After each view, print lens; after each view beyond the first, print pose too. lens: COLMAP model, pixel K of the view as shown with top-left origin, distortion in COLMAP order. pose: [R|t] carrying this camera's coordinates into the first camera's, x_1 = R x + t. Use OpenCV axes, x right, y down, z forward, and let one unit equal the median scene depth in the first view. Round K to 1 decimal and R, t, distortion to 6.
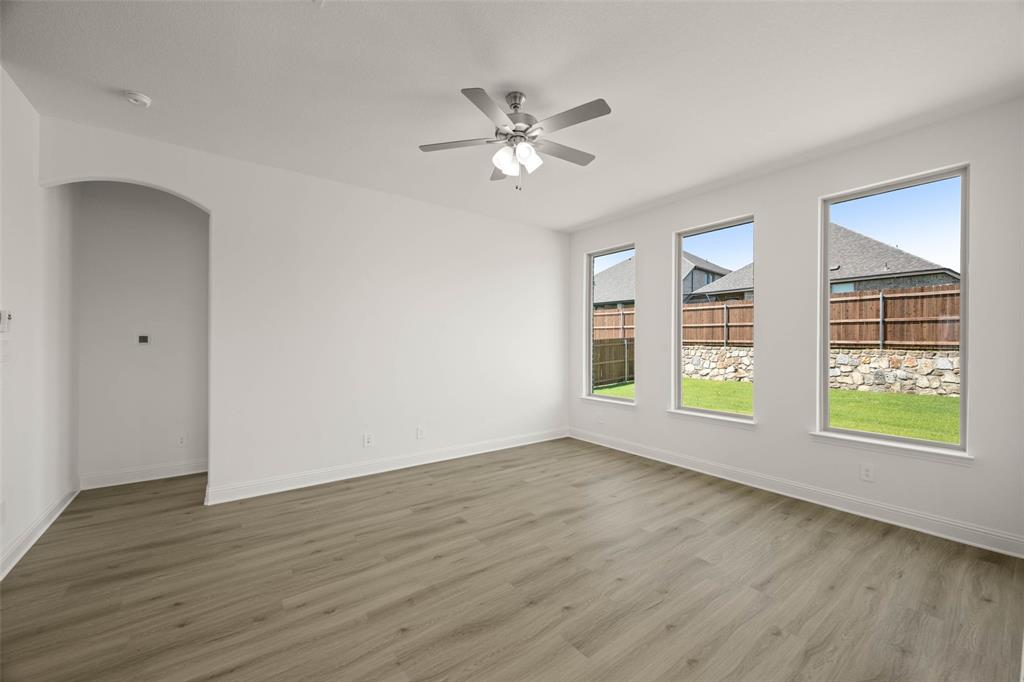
lens RADIAL K [[399.1, 0, 513.2], [0, 399.1, 342.7], [0, 0, 1]] dist [0.000577, -0.000038]
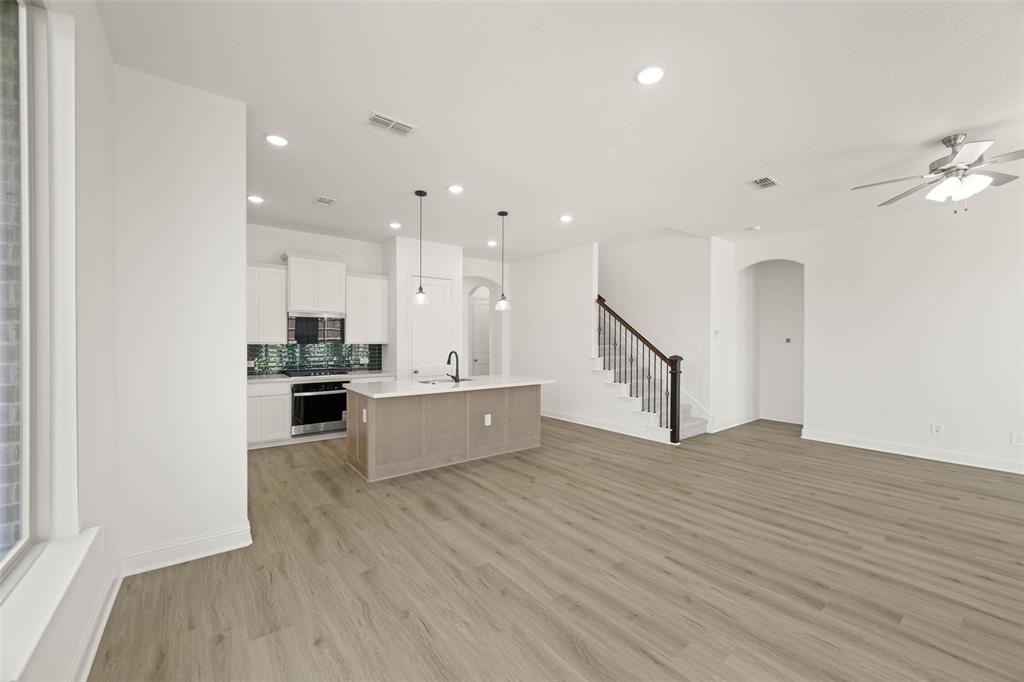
lens RADIAL K [[399.1, 0, 513.2], [0, 399.1, 342.7], [0, 0, 1]] dist [0.000577, -0.000038]
pose [[0.023745, 0.001246, -0.999717, 1.026267], [-0.001194, 0.999999, 0.001218, 0.000685], [0.999717, 0.001165, 0.023746, -0.304597]]
